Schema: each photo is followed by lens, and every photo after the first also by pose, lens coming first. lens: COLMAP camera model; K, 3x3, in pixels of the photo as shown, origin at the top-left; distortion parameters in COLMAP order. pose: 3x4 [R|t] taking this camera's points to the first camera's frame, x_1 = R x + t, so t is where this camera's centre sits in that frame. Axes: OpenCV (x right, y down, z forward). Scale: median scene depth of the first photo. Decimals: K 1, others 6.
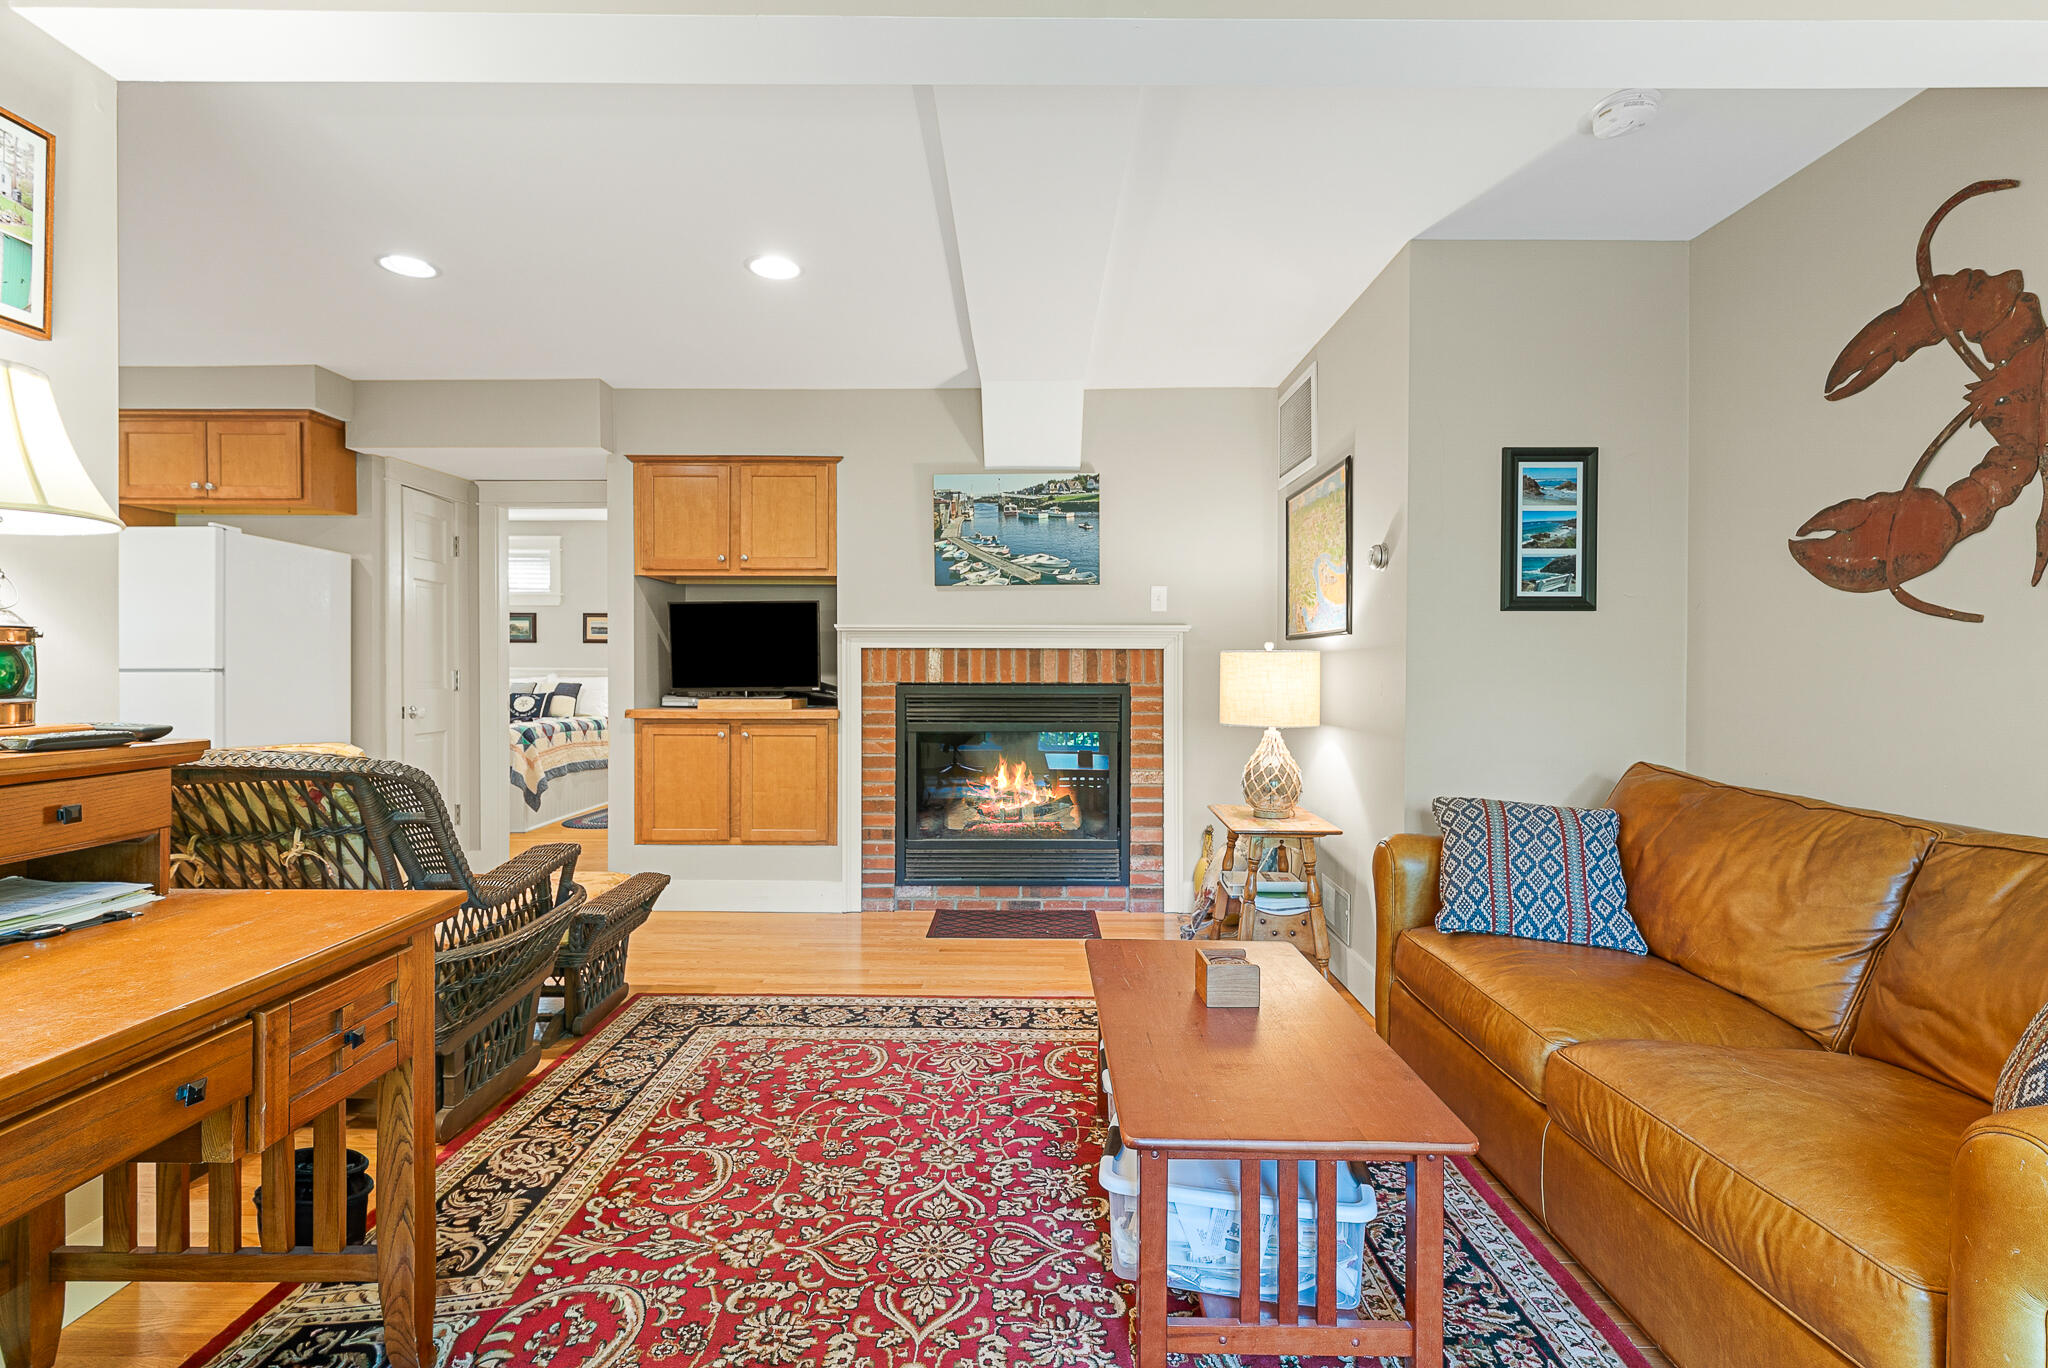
lens RADIAL K [[955.9, 0, 1023.9], [0, 955.9, 679.9], [0, 0, 1]] dist [0.003480, -0.000309]
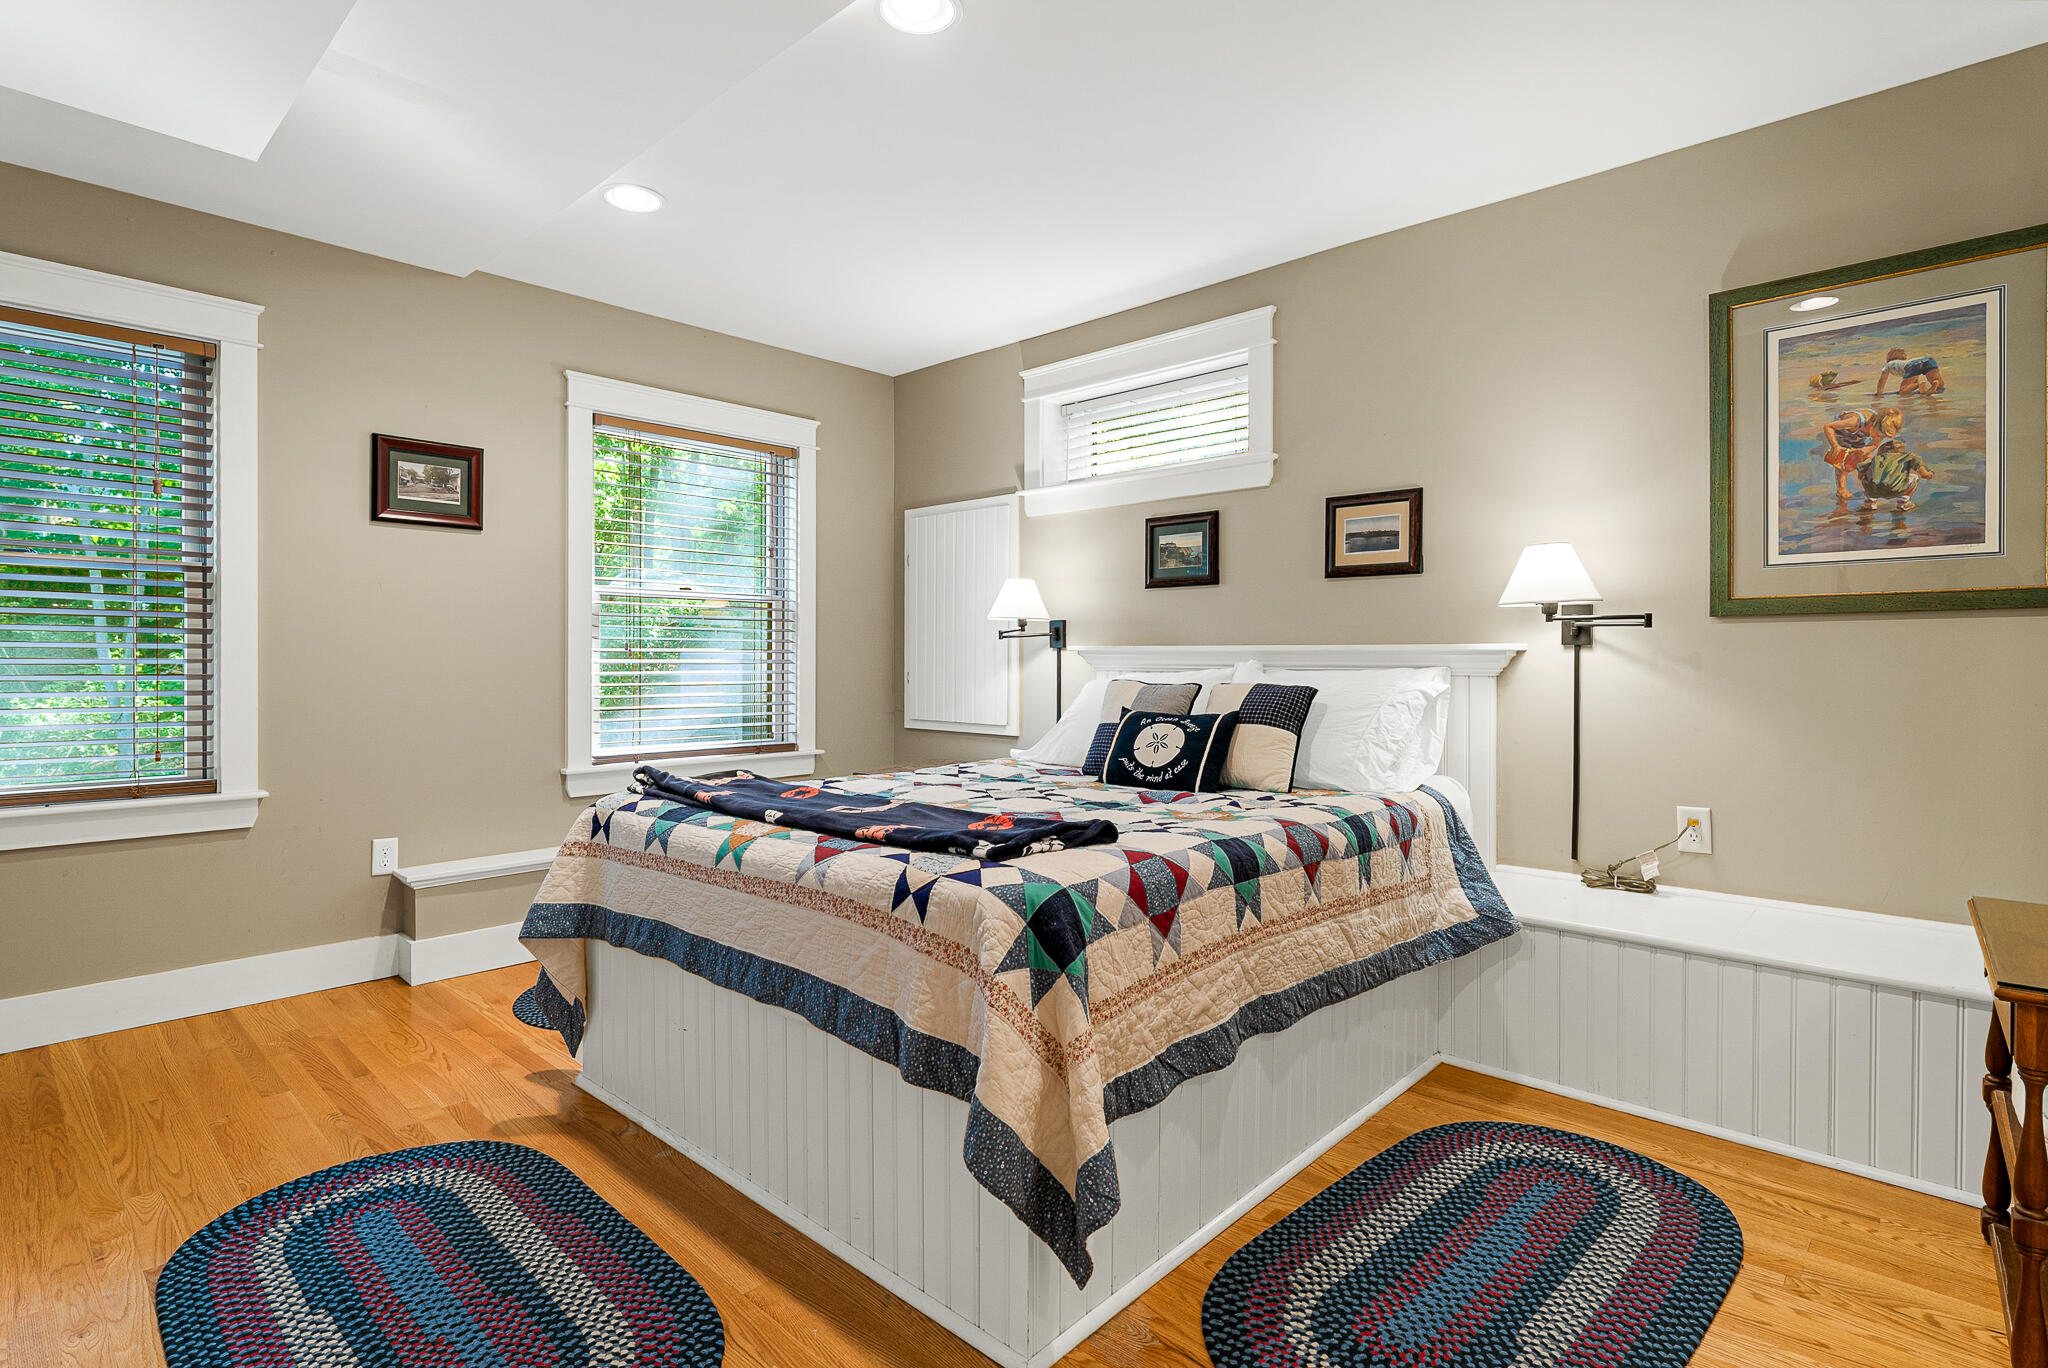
lens RADIAL K [[997.5, 0, 1013.6], [0, 997.5, 662.2], [0, 0, 1]] dist [0.000881, -0.000090]
pose [[0.721600, -0.000193, -0.692310, -0.540833], [-0.005970, 0.999961, -0.006502, -0.004566], [0.692284, 0.008825, 0.721571, 1.229608]]
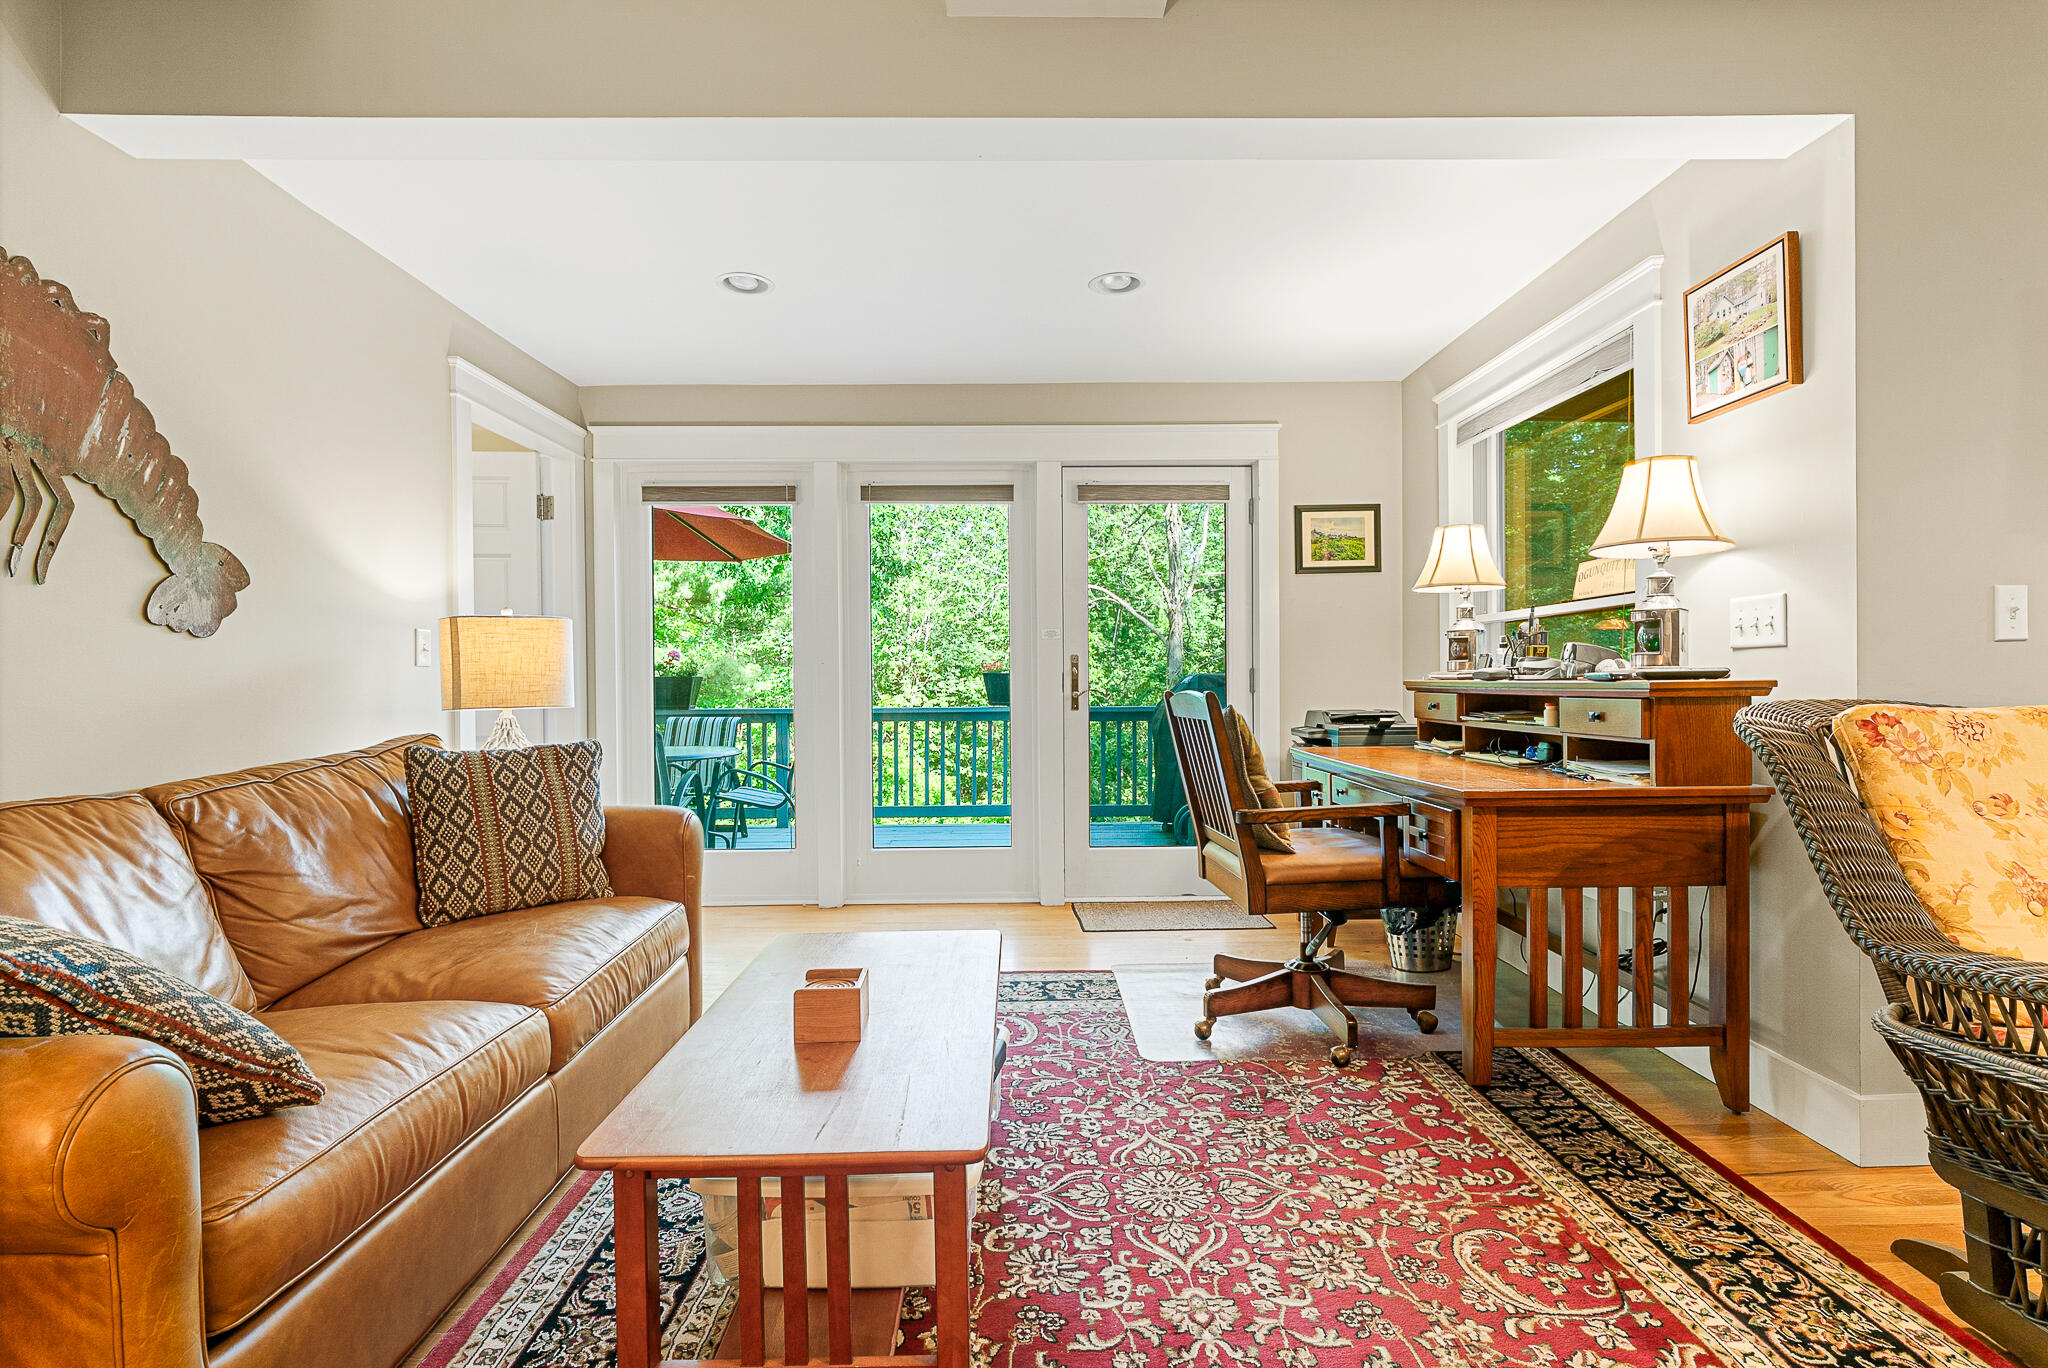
lens RADIAL K [[976.8, 0, 1024.0], [0, 976.8, 684.0], [0, 0, 1]] dist [-0.001144, -0.000365]
pose [[-0.999872, 0.004145, -0.015479, 0.029057], [0.003864, 0.999828, 0.018121, 0.012790], [0.015551, 0.018059, -0.999716, 0.843434]]
